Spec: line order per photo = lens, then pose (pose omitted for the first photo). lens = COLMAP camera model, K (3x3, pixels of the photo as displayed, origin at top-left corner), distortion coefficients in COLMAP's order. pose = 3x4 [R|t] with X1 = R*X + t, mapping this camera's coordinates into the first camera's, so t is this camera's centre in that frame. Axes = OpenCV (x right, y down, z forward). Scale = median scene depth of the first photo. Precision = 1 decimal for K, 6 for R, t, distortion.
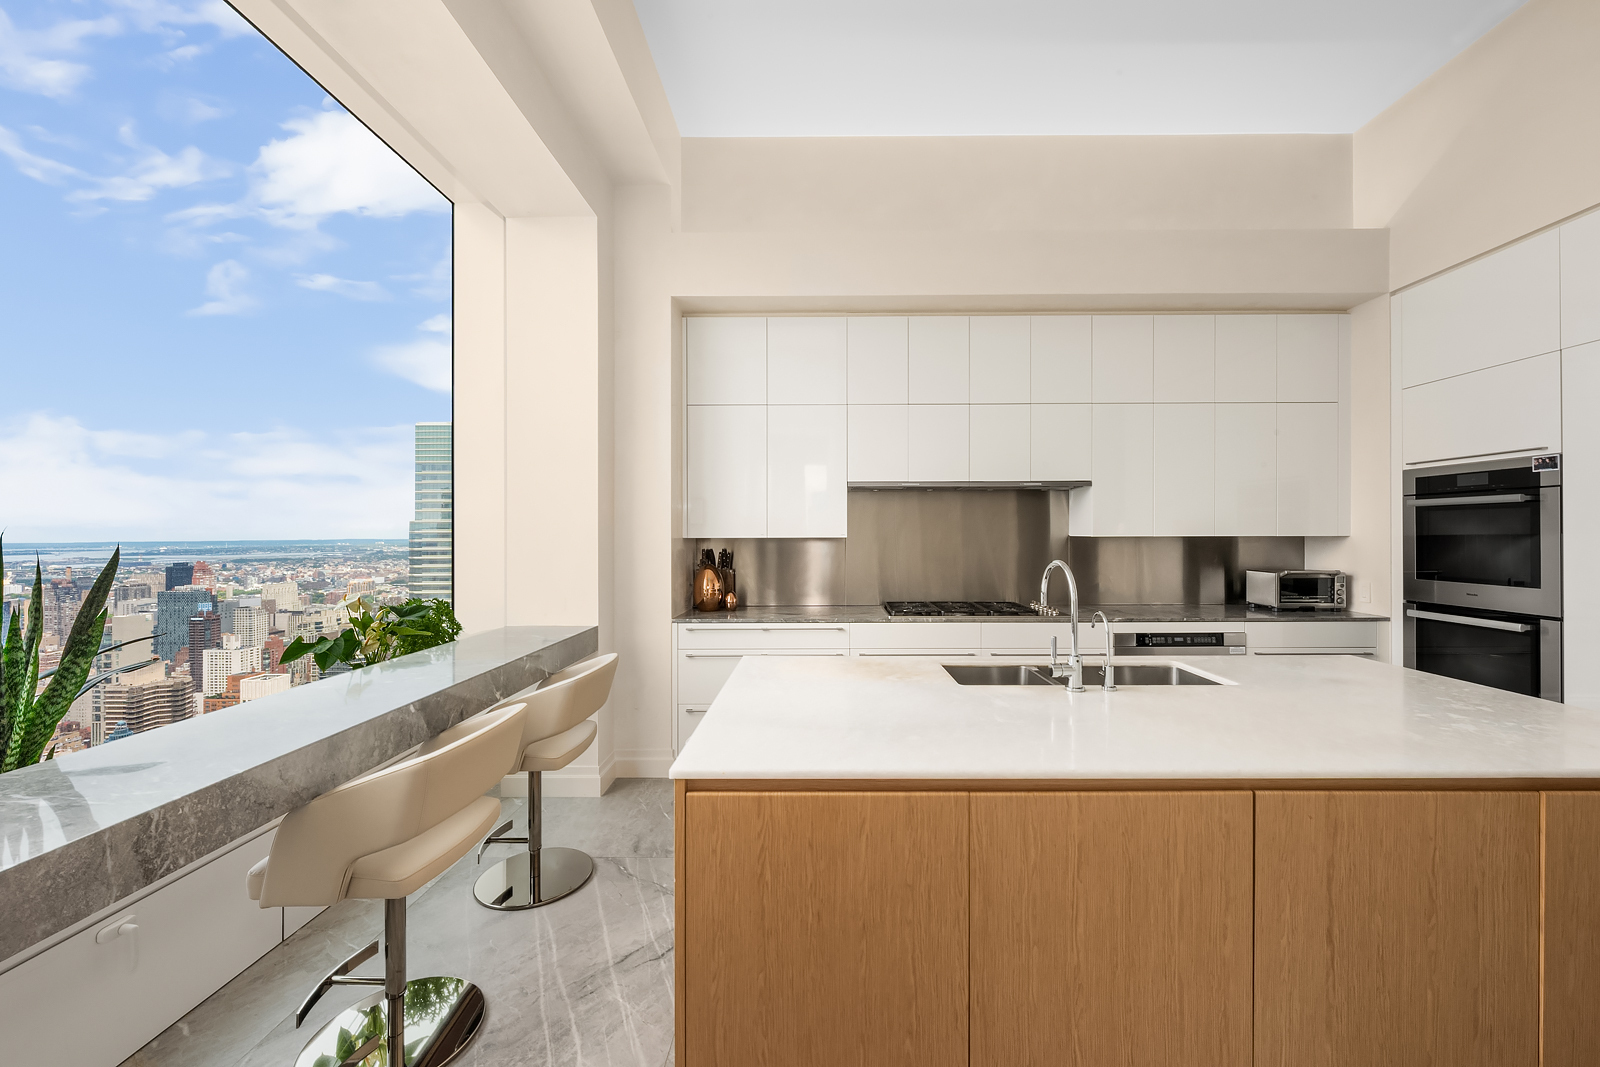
lens RADIAL K [[611.2, 0, 803.8], [0, 611.2, 540.4], [0, 0, 1]] dist [-0.000540, -0.000011]
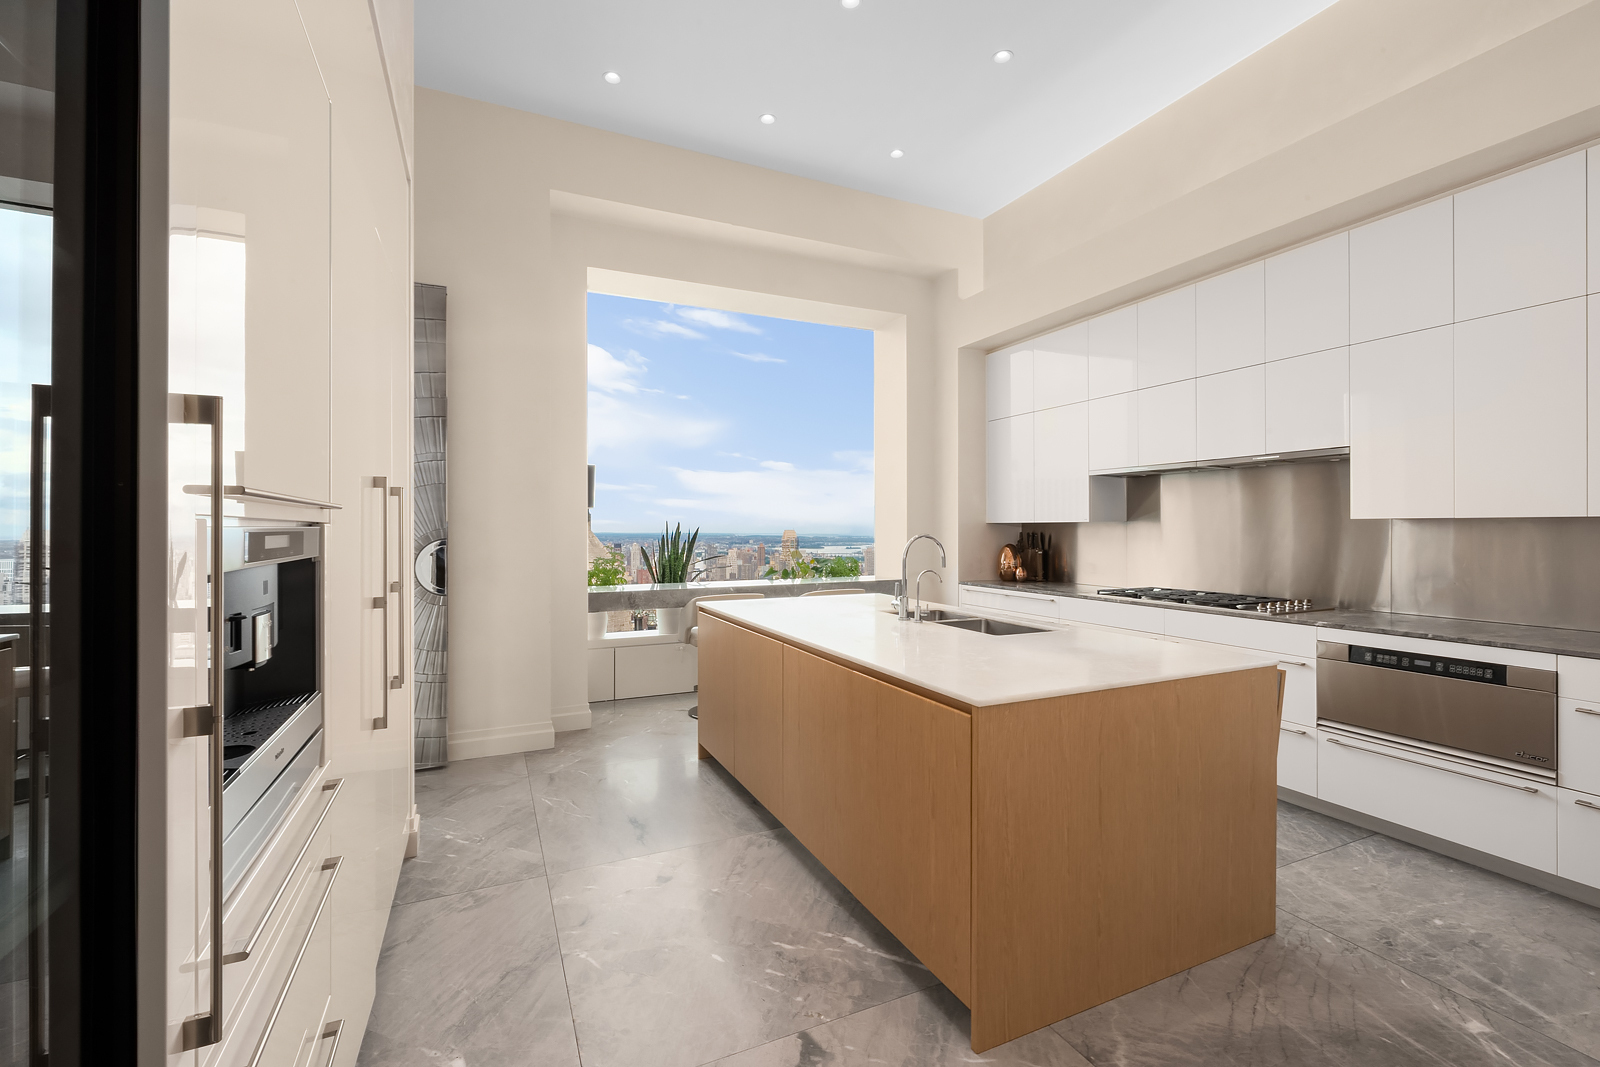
lens RADIAL K [[690.6, 0, 799.3], [0, 690.6, 529.4], [0, 0, 1]] dist [0.001252, 0.000168]
pose [[0.422777, 0.001820, -0.906232, 0.982818], [0.010806, 0.999917, 0.007049, -0.006680], [0.906169, -0.012773, 0.422722, 0.005131]]
